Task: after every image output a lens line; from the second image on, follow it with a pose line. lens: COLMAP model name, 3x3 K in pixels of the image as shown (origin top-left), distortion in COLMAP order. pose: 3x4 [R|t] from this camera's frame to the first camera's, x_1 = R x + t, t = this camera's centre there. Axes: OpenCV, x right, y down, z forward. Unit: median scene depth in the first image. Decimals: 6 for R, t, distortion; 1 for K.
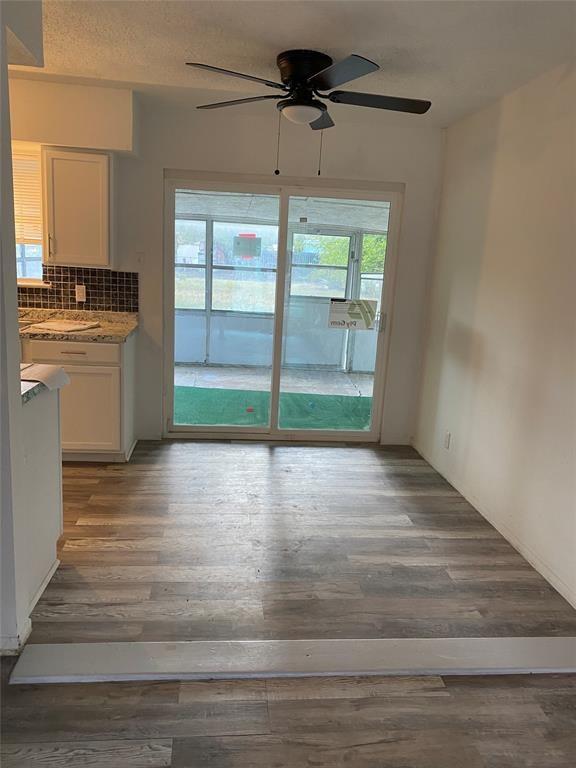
lens RADIAL K [[583.3, 0, 274.1], [0, 583.3, 383.0], [0, 0, 1]] dist [0.010511, -0.001505]
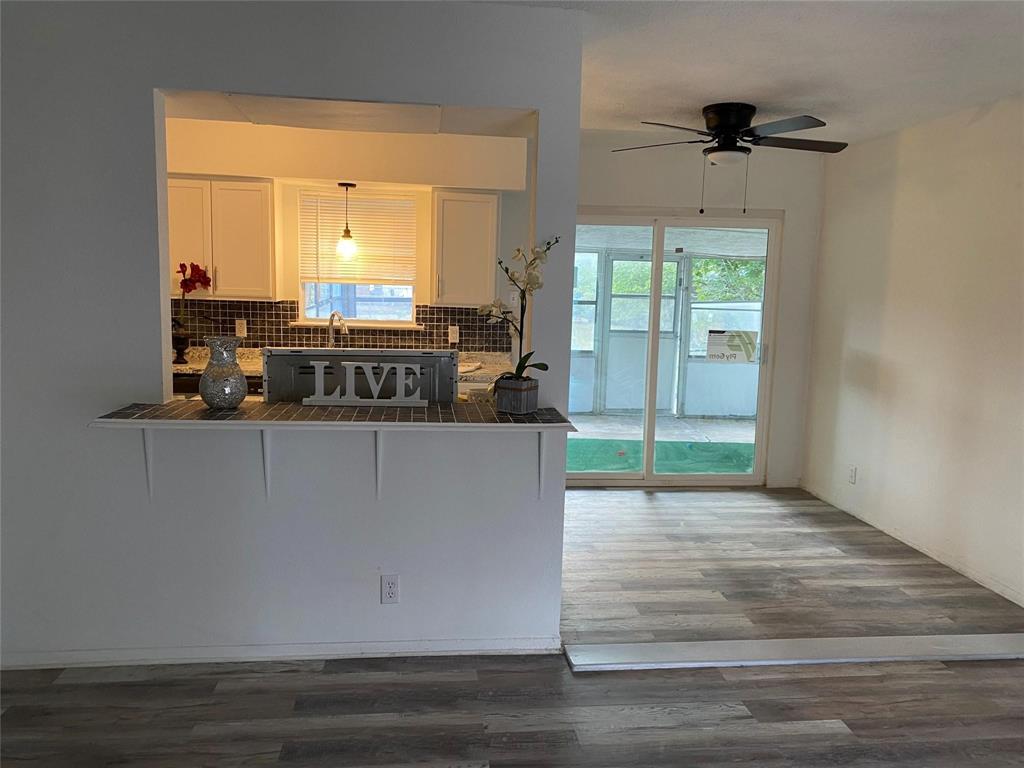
lens RADIAL K [[776.8, 0, 512.0], [0, 776.8, 384.0], [0, 0, 1]] dist [0.055736, -0.047957]
pose [[0.999153, -0.033185, 0.024346, -0.281342], [0.035093, 0.995964, -0.082615, 0.036871], [-0.021507, 0.083399, 0.996284, -0.267916]]
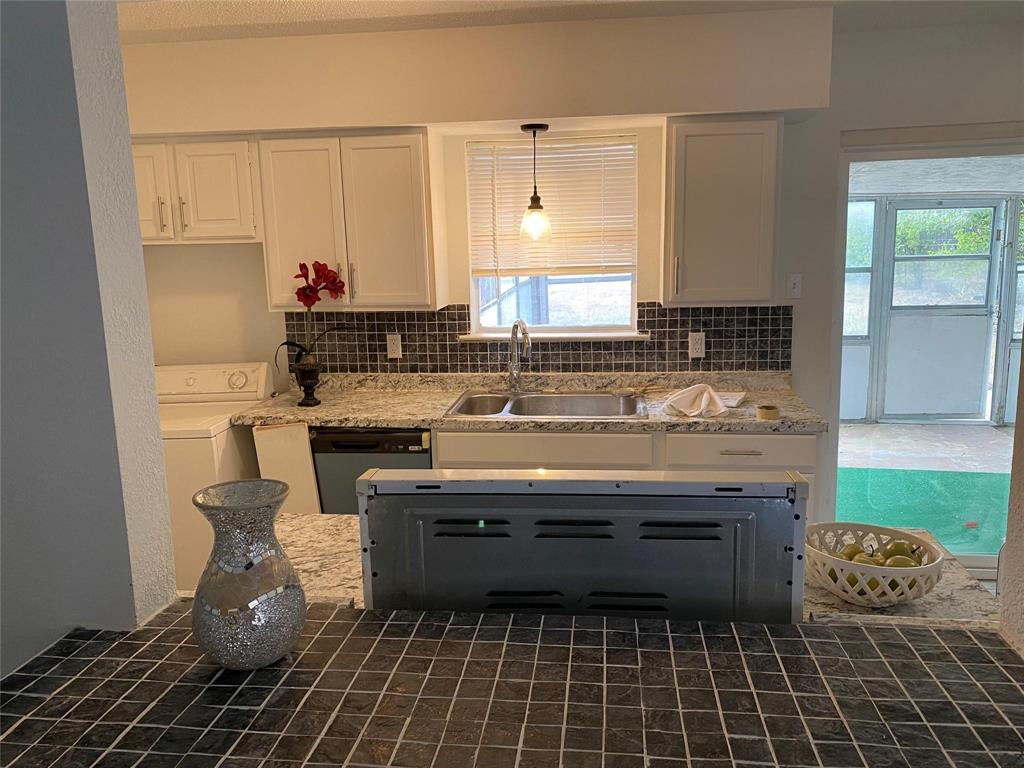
lens RADIAL K [[770.4, 0, 510.2], [0, 770.4, 374.5], [0, 0, 1]] dist [0.141820, -0.235739]
pose [[0.974143, -0.046467, -0.221103, -0.358110], [0.035840, 0.998012, -0.051837, -0.089748], [0.223072, 0.042572, 0.973872, 0.155448]]
